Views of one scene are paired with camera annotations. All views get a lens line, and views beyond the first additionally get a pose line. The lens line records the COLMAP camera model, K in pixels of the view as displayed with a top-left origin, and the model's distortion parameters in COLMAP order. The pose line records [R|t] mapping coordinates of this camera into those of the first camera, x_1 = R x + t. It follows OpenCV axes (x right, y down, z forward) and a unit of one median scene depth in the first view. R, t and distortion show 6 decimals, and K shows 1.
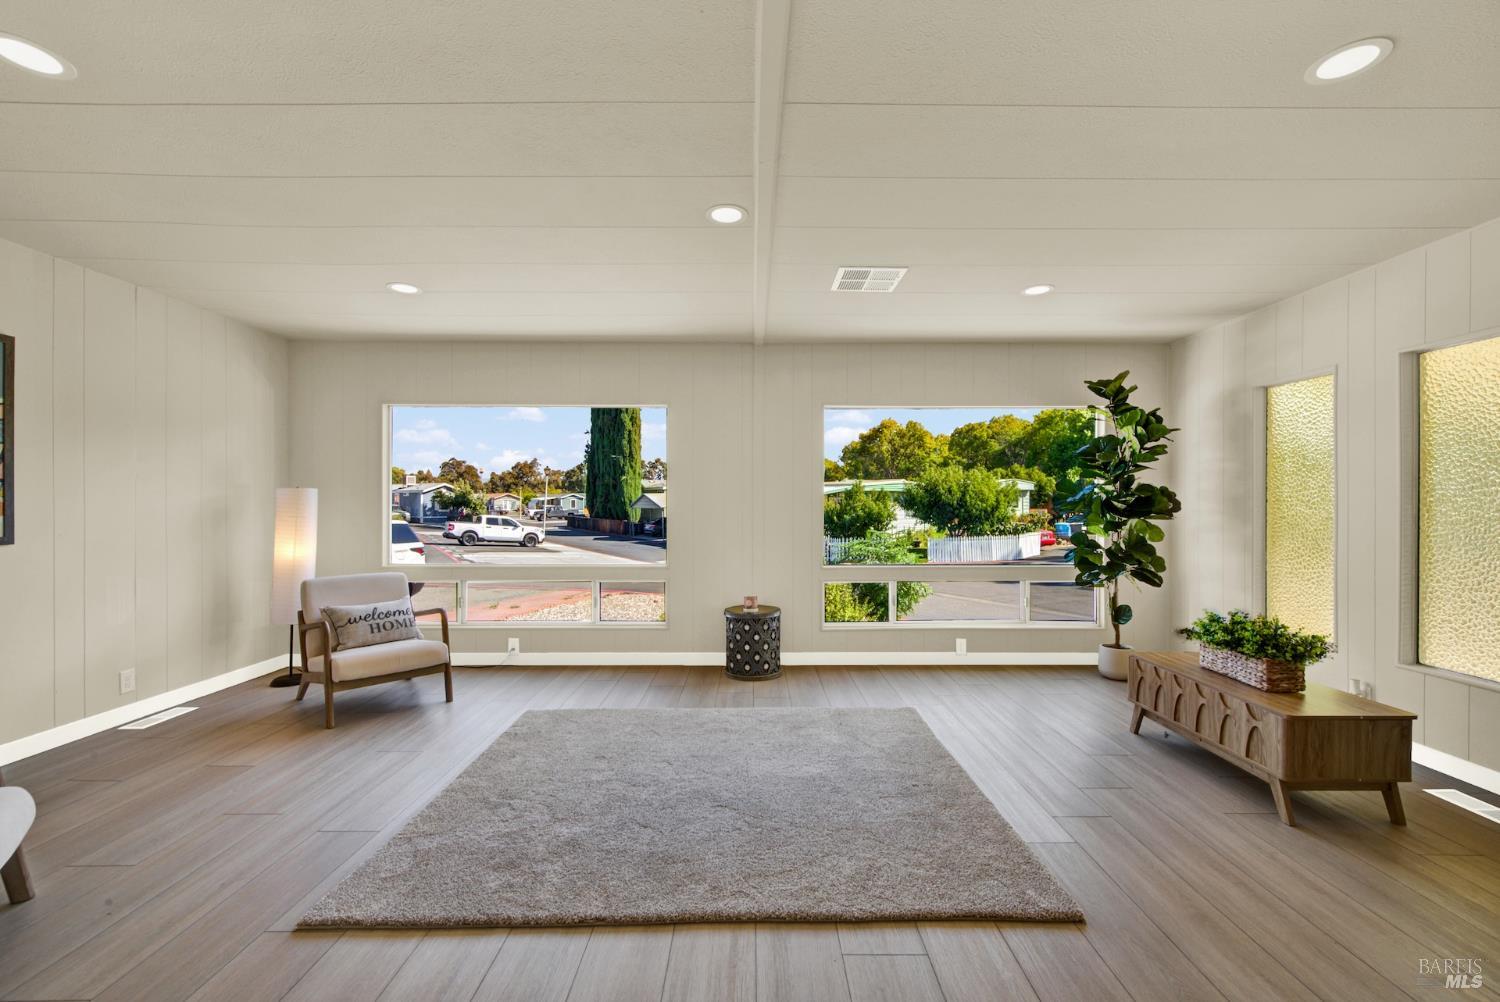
lens RADIAL K [[608.9, 0, 756.9], [0, 608.9, 502.5], [0, 0, 1]] dist [-0.000144, -0.000220]
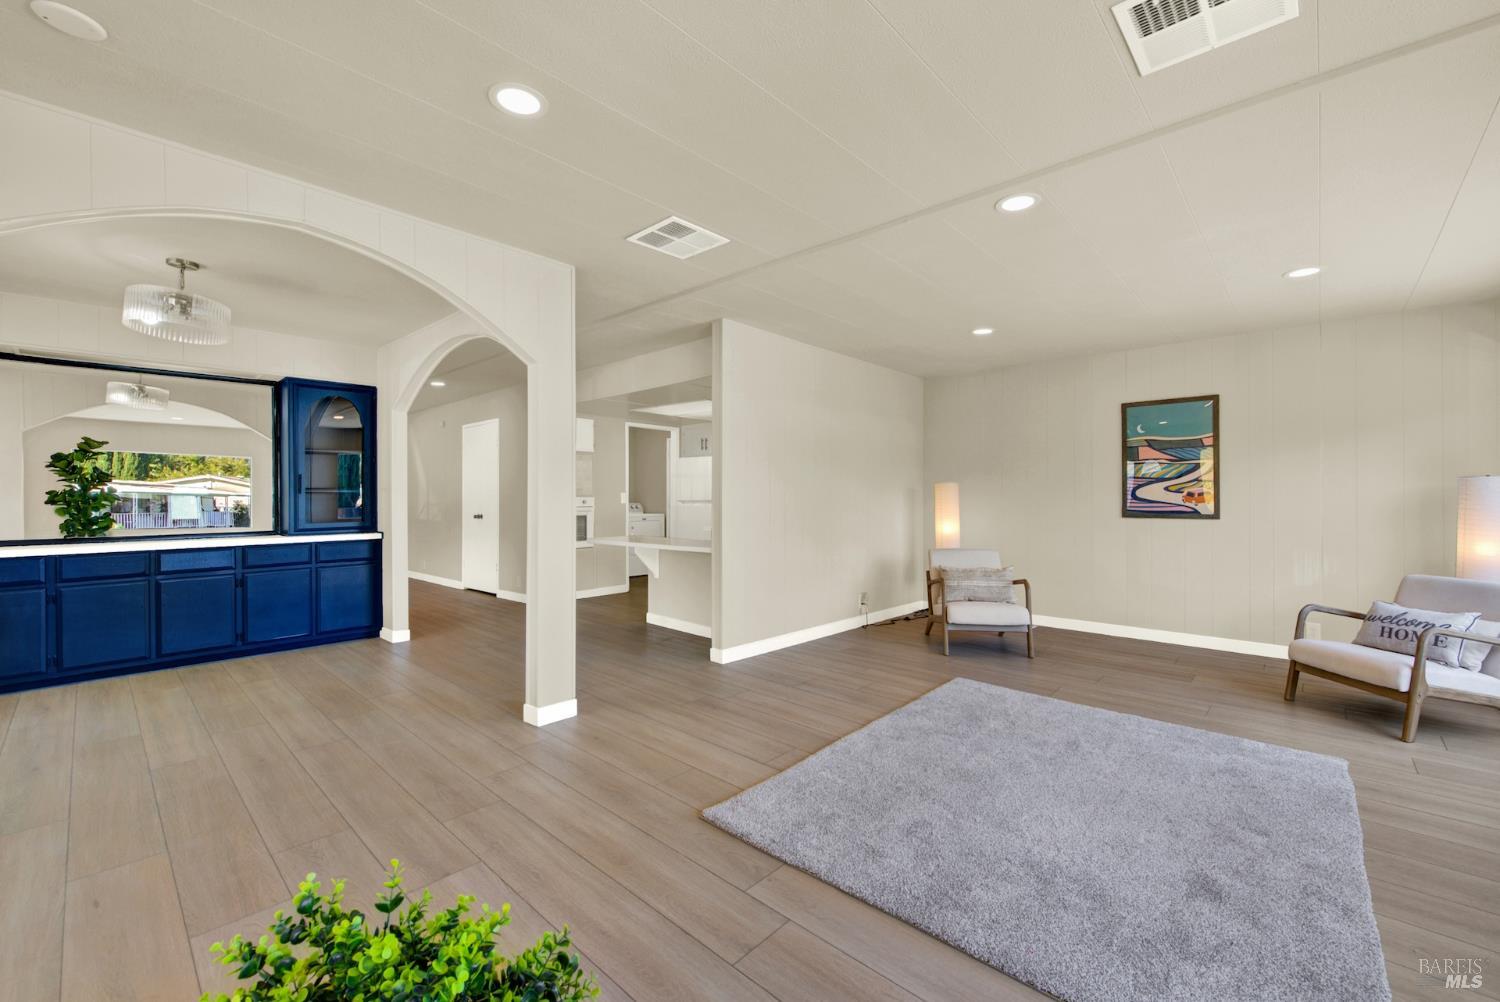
lens RADIAL K [[611.2, 0, 753.3], [0, 611.2, 494.1], [0, 0, 1]] dist [-0.000072, -0.000584]
pose [[-0.684581, -0.006547, -0.728908, 0.590465], [-0.000686, 0.999965, -0.008338, 0.010092], [0.728937, -0.005208, -0.684561, 0.827760]]
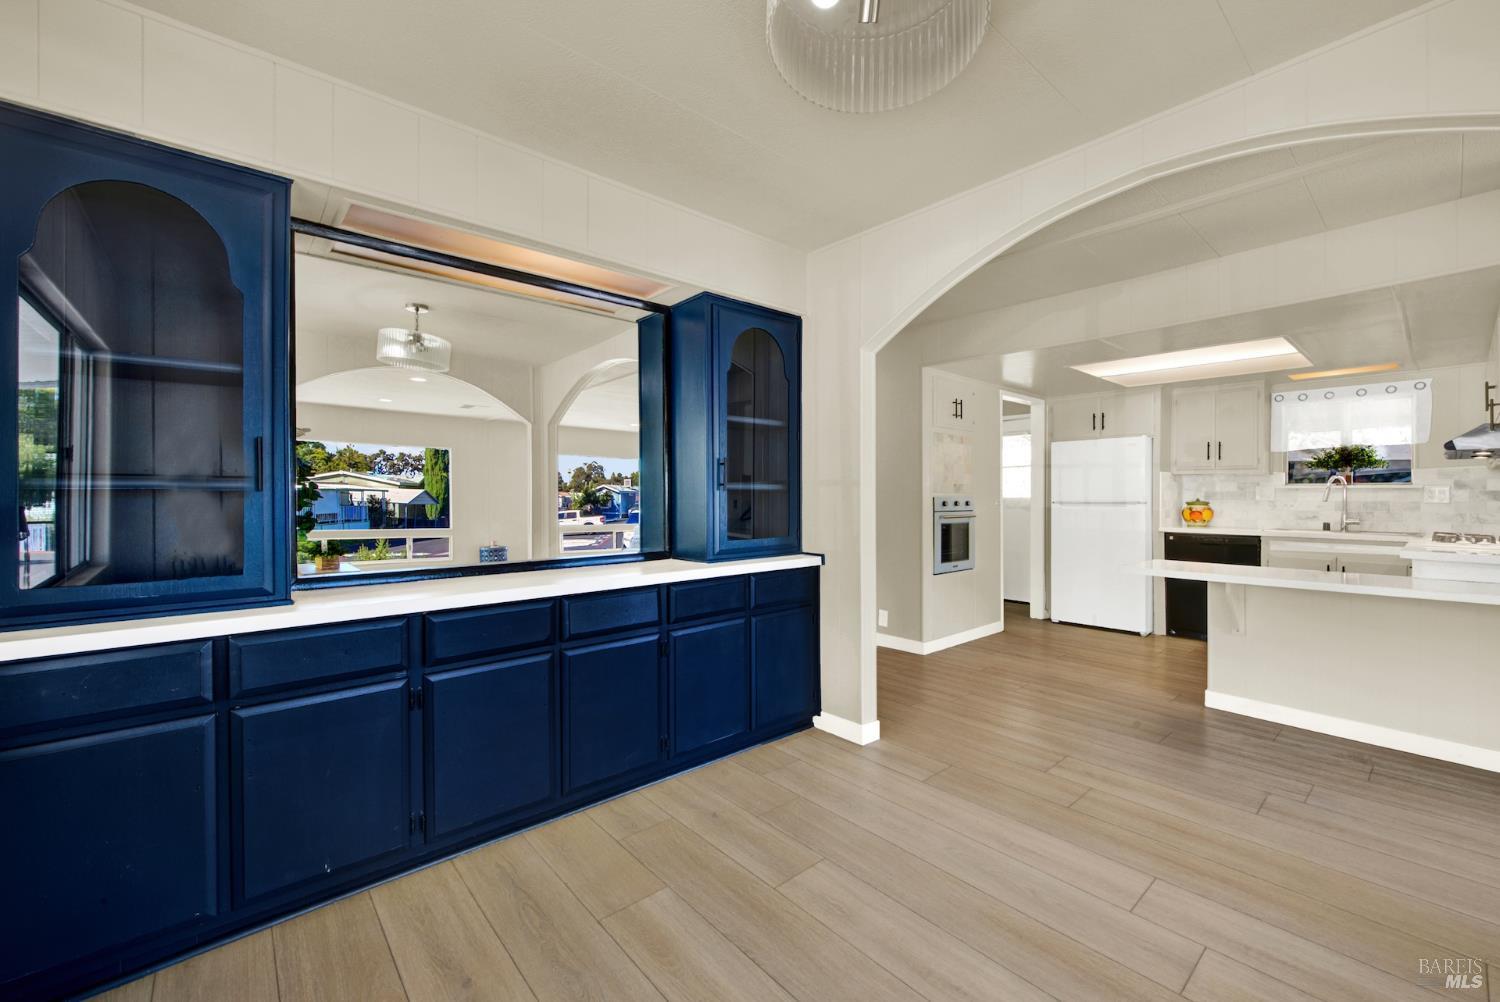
lens RADIAL K [[611.2, 0, 753.3], [0, 611.2, 494.1], [0, 0, 1]] dist [-0.000072, -0.000584]
pose [[-0.758138, -0.005218, -0.652073, 0.752632], [-0.003740, 0.999986, -0.003654, 0.006085], [0.652083, -0.000332, -0.758148, -0.050420]]
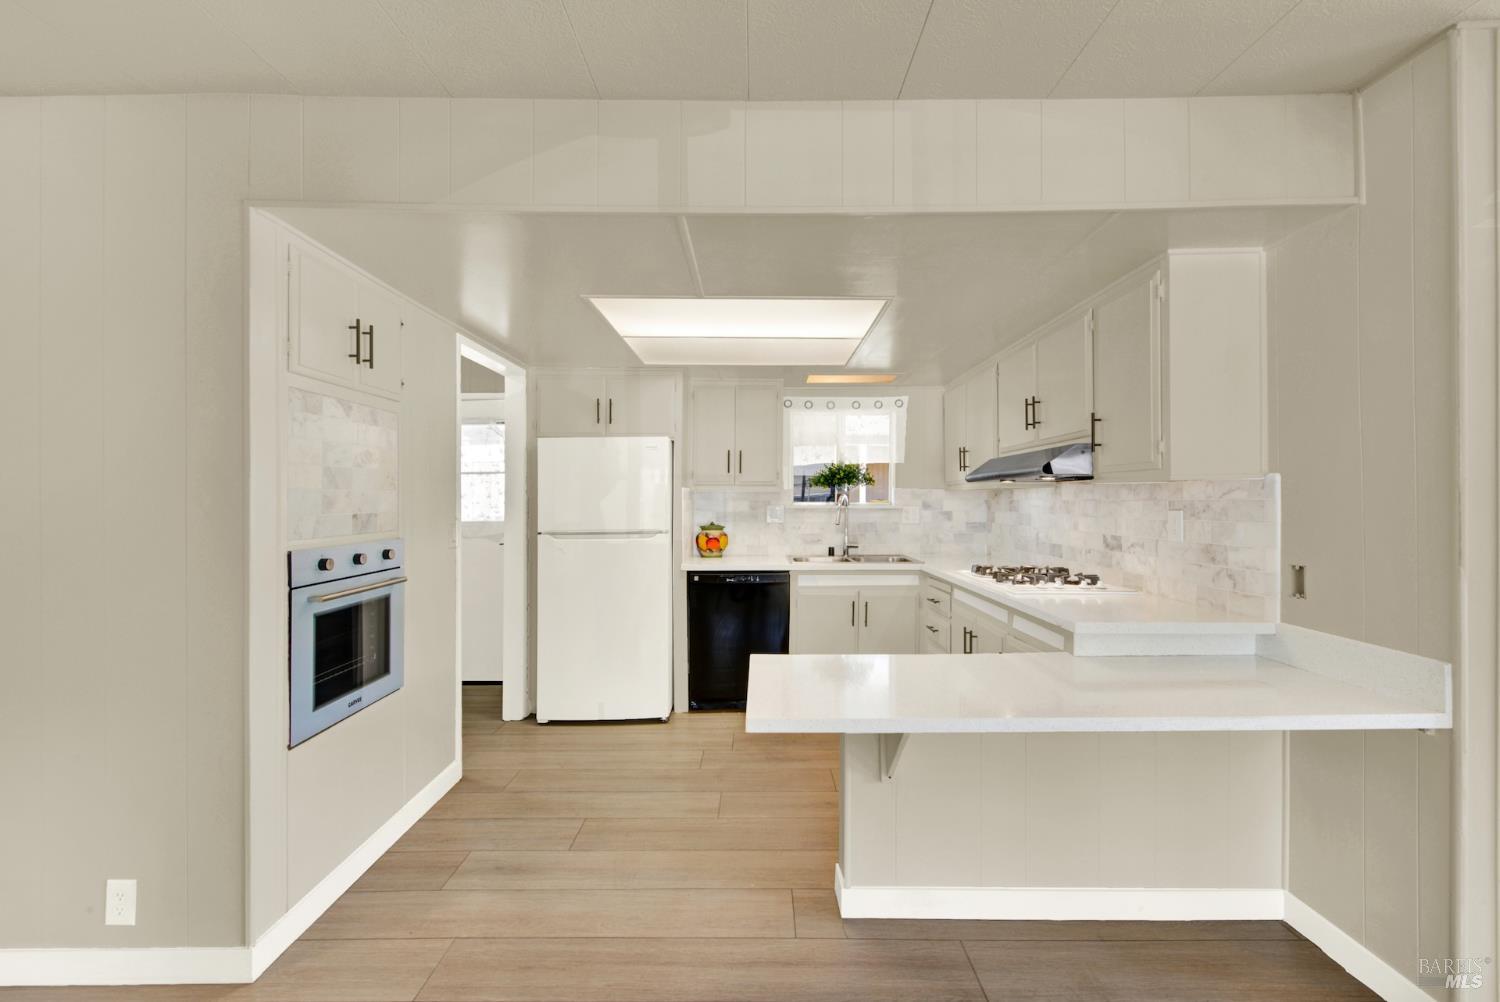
lens RADIAL K [[618.2, 0, 752.2], [0, 618.2, 493.4], [0, 0, 1]] dist [-0.001392, -0.000439]
pose [[-0.012338, -0.009114, -0.999882, 0.228509], [0.003910, 0.999950, -0.009163, -0.029327], [0.999916, -0.004022, -0.012301, -0.336381]]
